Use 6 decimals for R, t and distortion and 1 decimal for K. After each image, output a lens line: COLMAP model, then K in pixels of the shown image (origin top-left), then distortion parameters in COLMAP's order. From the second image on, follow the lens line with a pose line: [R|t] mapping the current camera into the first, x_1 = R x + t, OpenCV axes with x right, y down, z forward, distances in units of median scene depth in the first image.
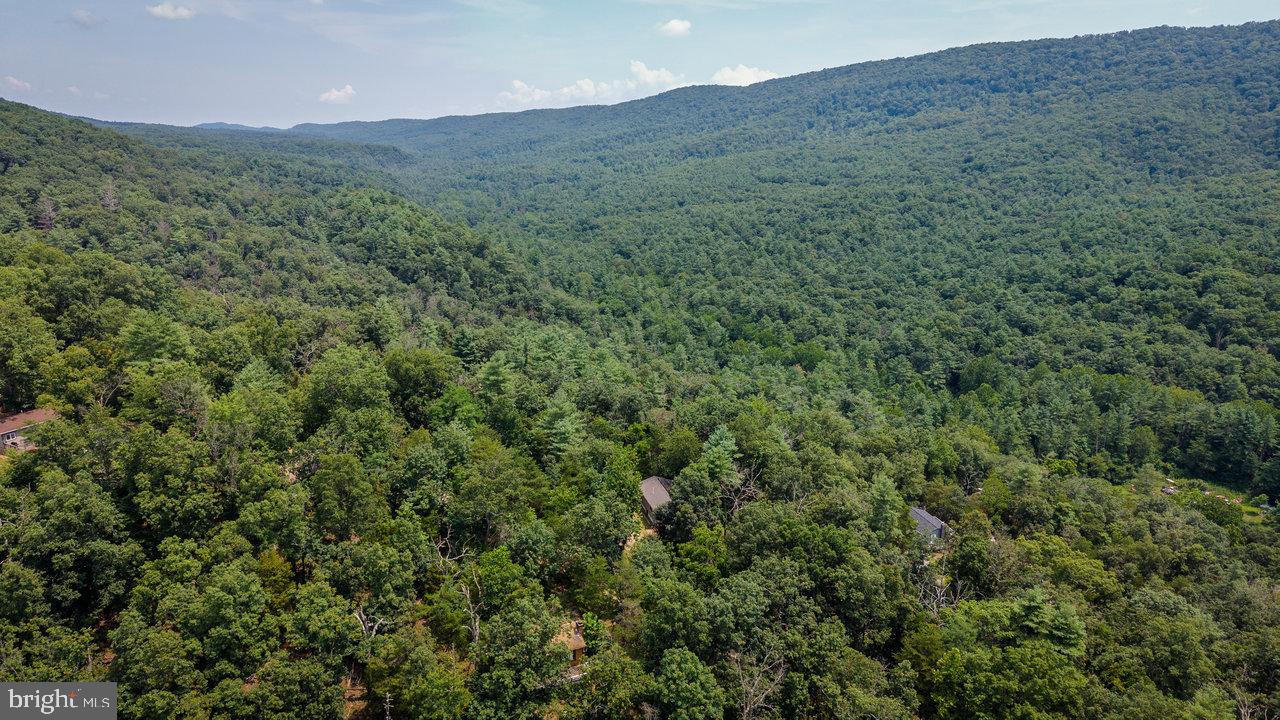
lens RADIAL K [[914.6, 0, 639.3], [0, 914.6, 357.8], [0, 0, 1]] dist [-0.027283, 0.000148]
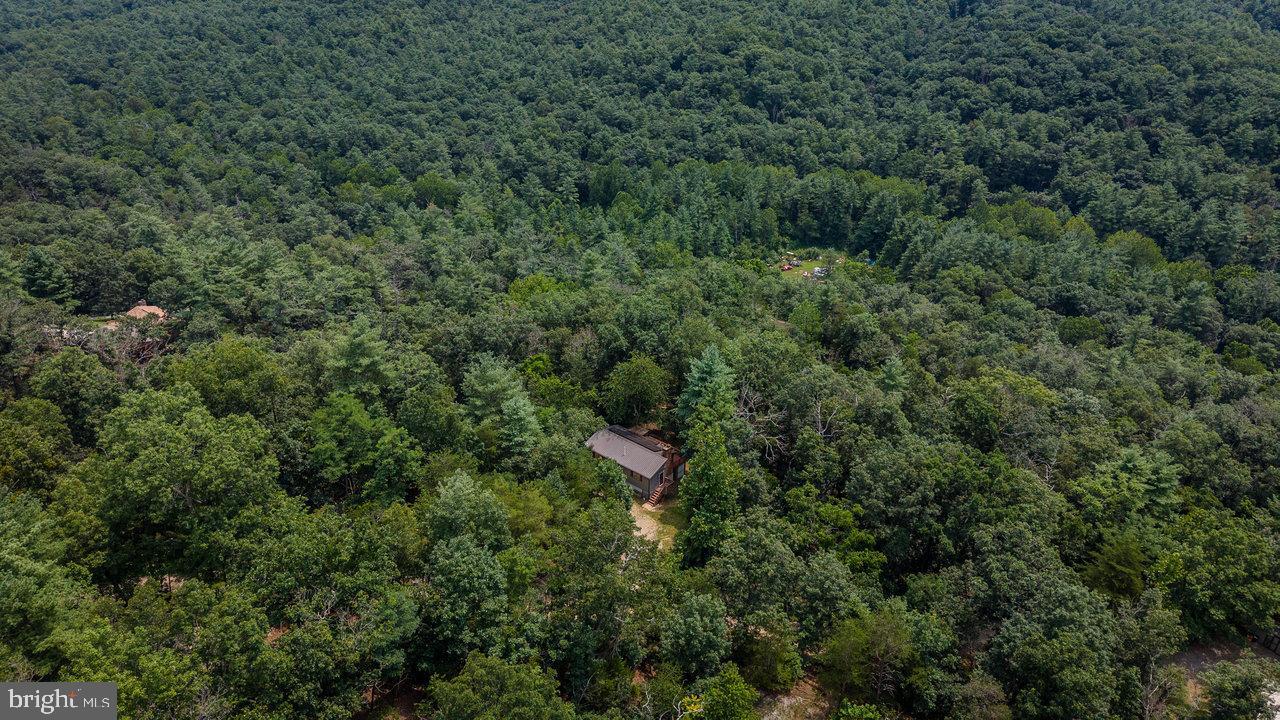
lens RADIAL K [[861.8, 0, 640.0], [0, 861.8, 360.0], [0, 0, 1]] dist [0.005247, -0.006464]
pose [[0.803122, -0.269978, 0.531138, -0.082226], [0.134736, 0.950649, 0.279485, -0.030554], [-0.580381, -0.152897, 0.799863, 0.118154]]
